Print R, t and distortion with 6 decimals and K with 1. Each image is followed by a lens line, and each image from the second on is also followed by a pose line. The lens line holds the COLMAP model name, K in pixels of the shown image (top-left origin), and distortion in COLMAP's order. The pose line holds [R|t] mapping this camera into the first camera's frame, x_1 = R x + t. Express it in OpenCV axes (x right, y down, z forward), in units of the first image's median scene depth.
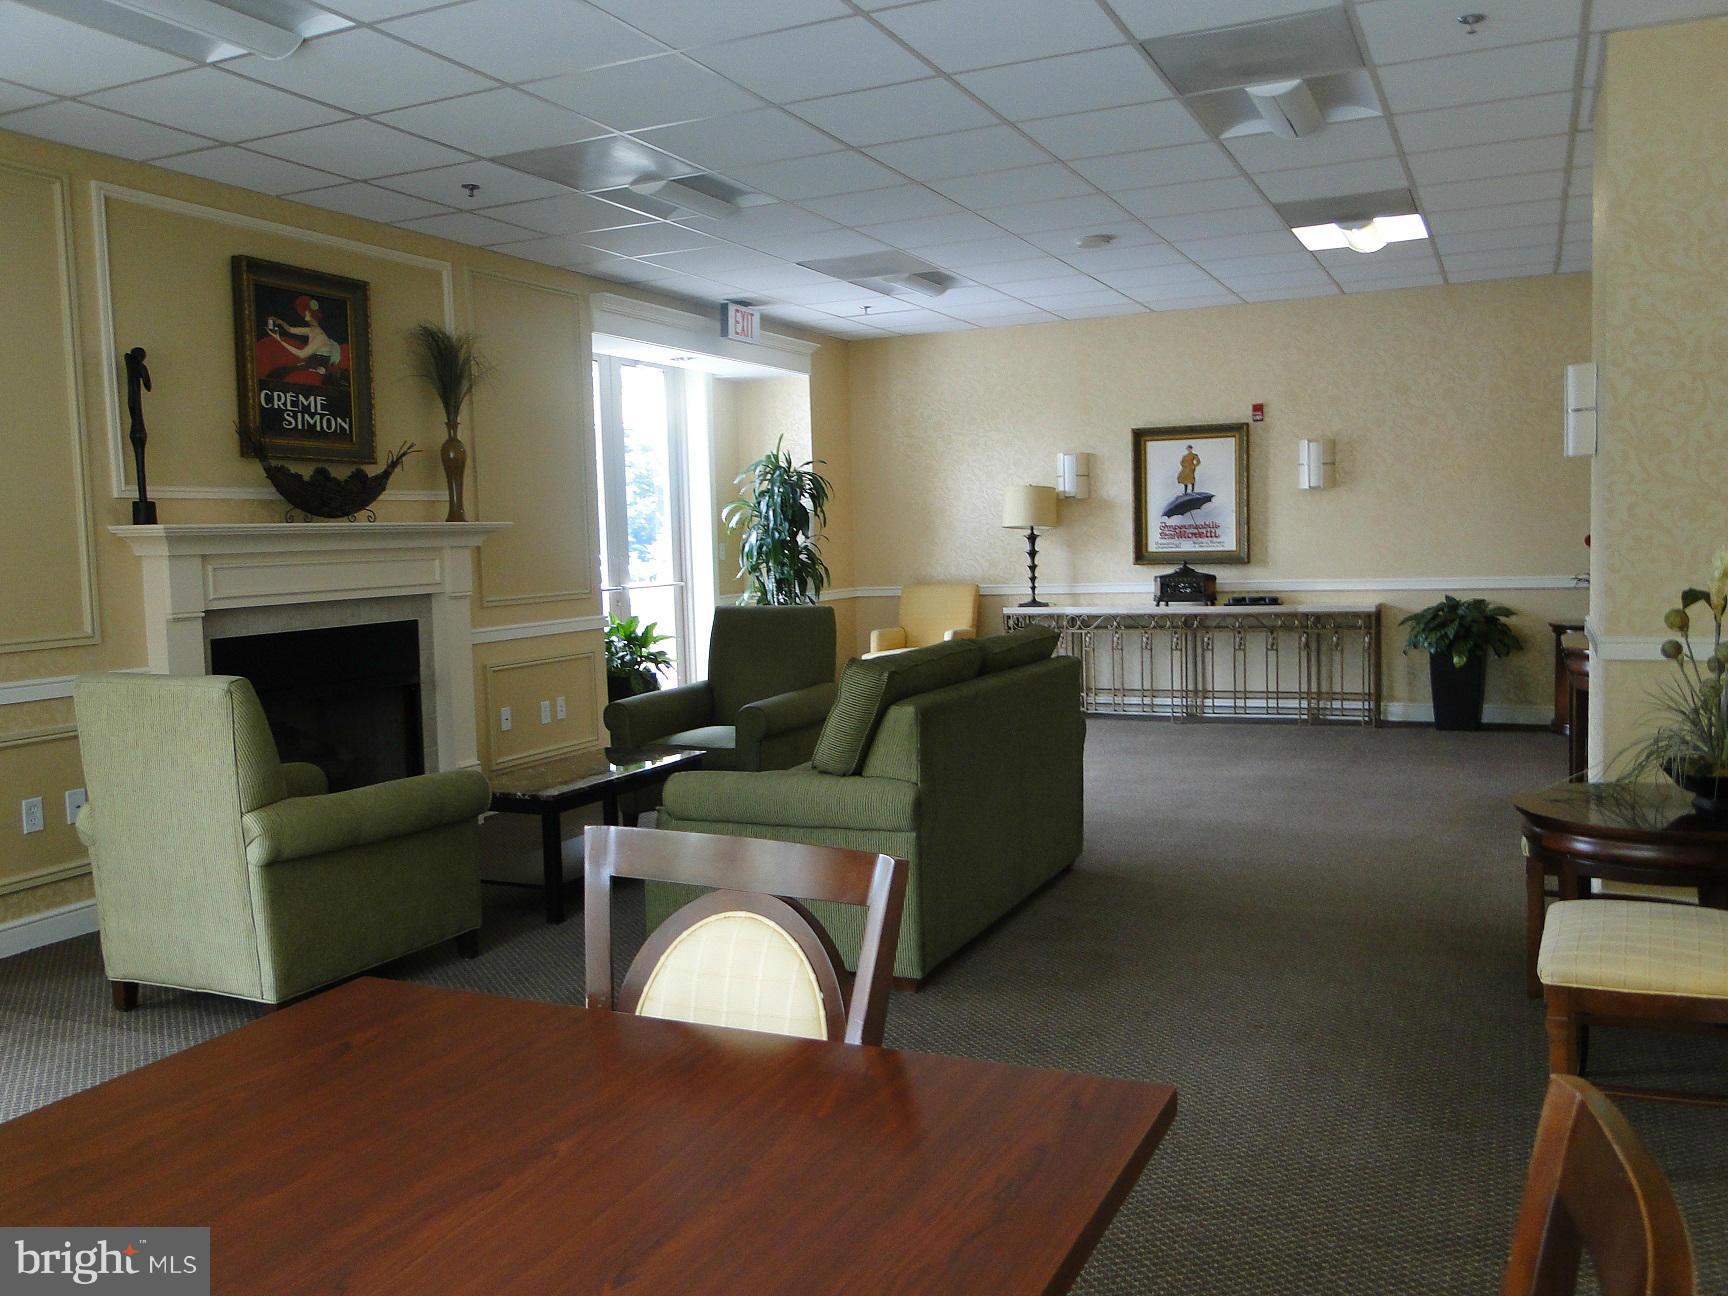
lens RADIAL K [[1423.1, 0, 873.4], [0, 1423.1, 639.5], [0, 0, 1]] dist [-0.002177, -0.002337]
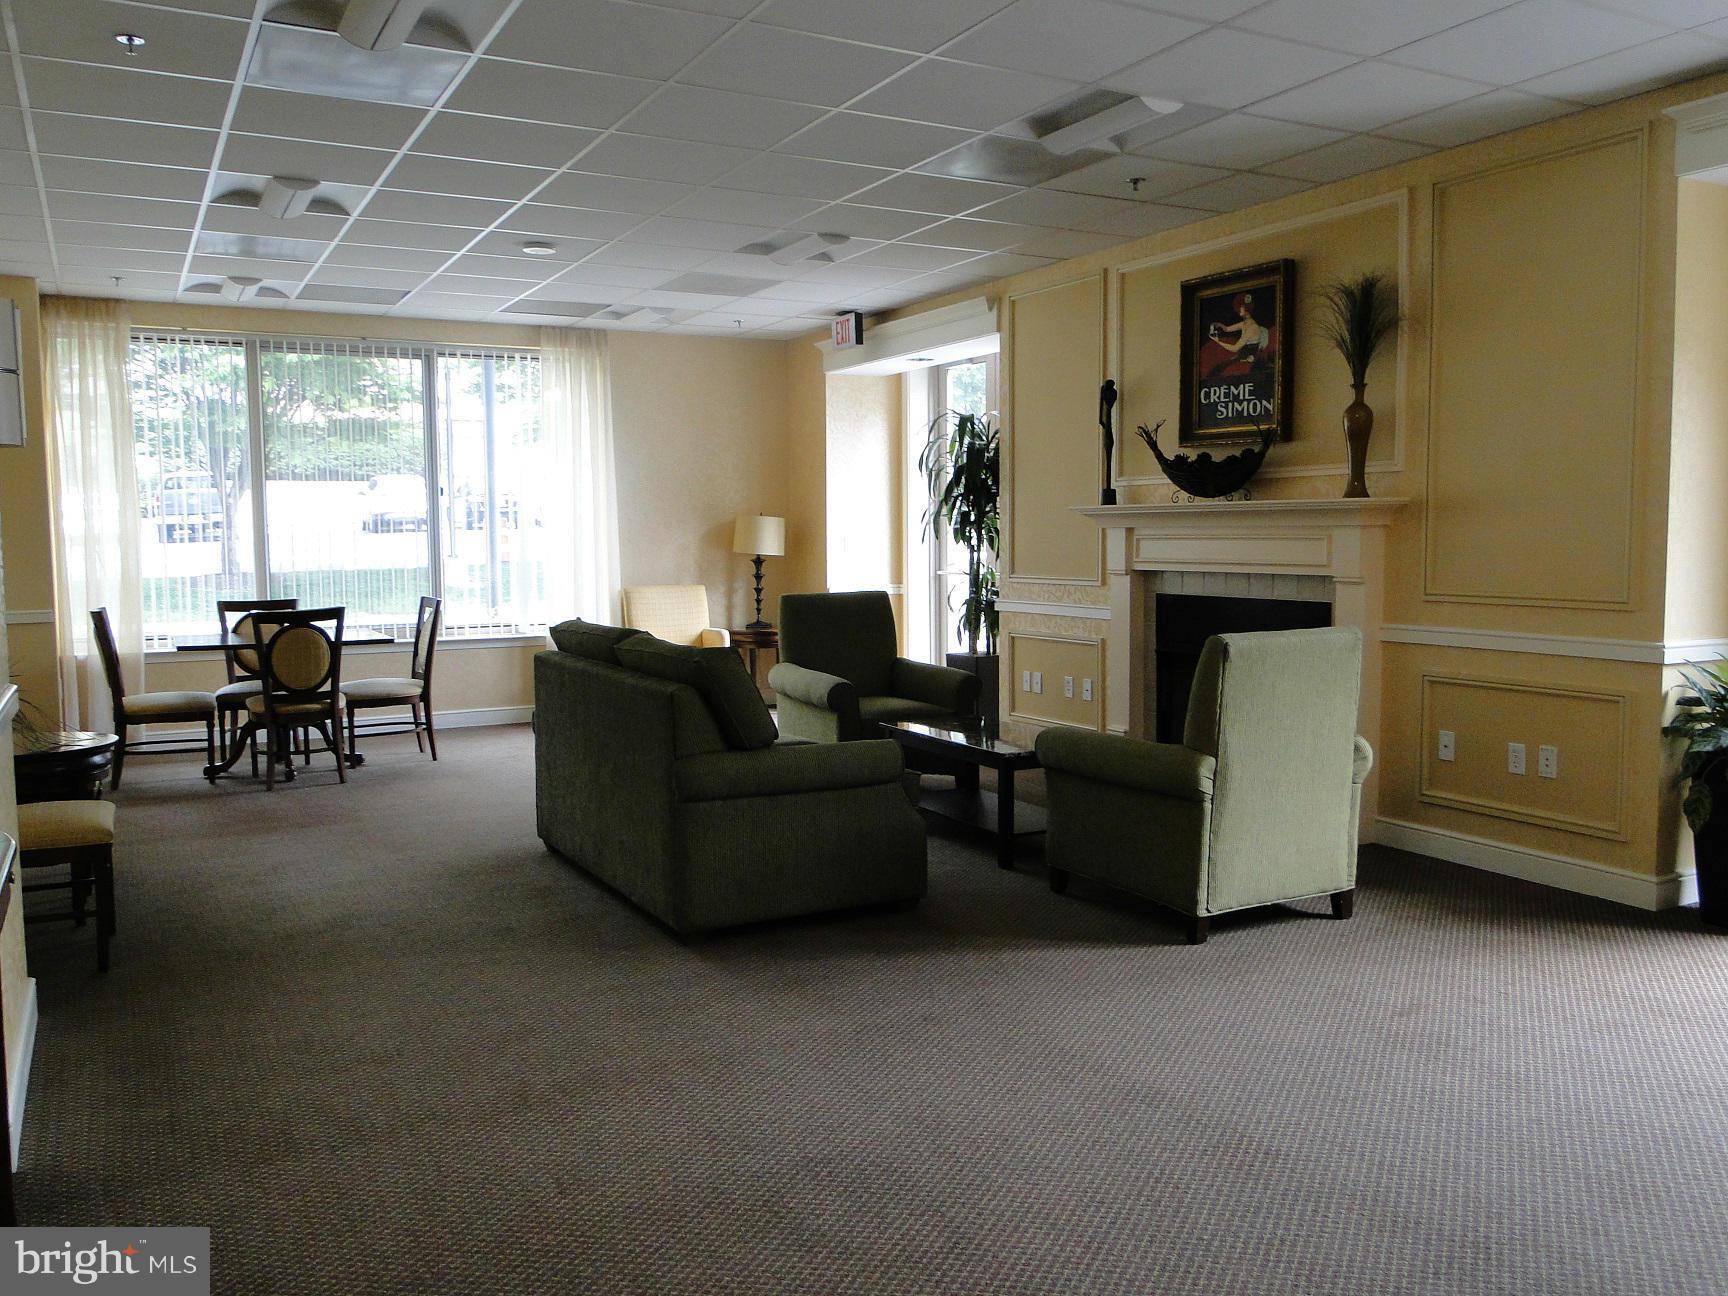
lens RADIAL K [[1423.1, 0, 873.4], [0, 1423.1, 639.5], [0, 0, 1]] dist [-0.002177, -0.002337]
pose [[-0.604830, 0.100578, -0.789978, 0.655354], [-0.029243, 0.988518, 0.148246, -0.130319], [0.795818, 0.112765, -0.594944, 1.436191]]
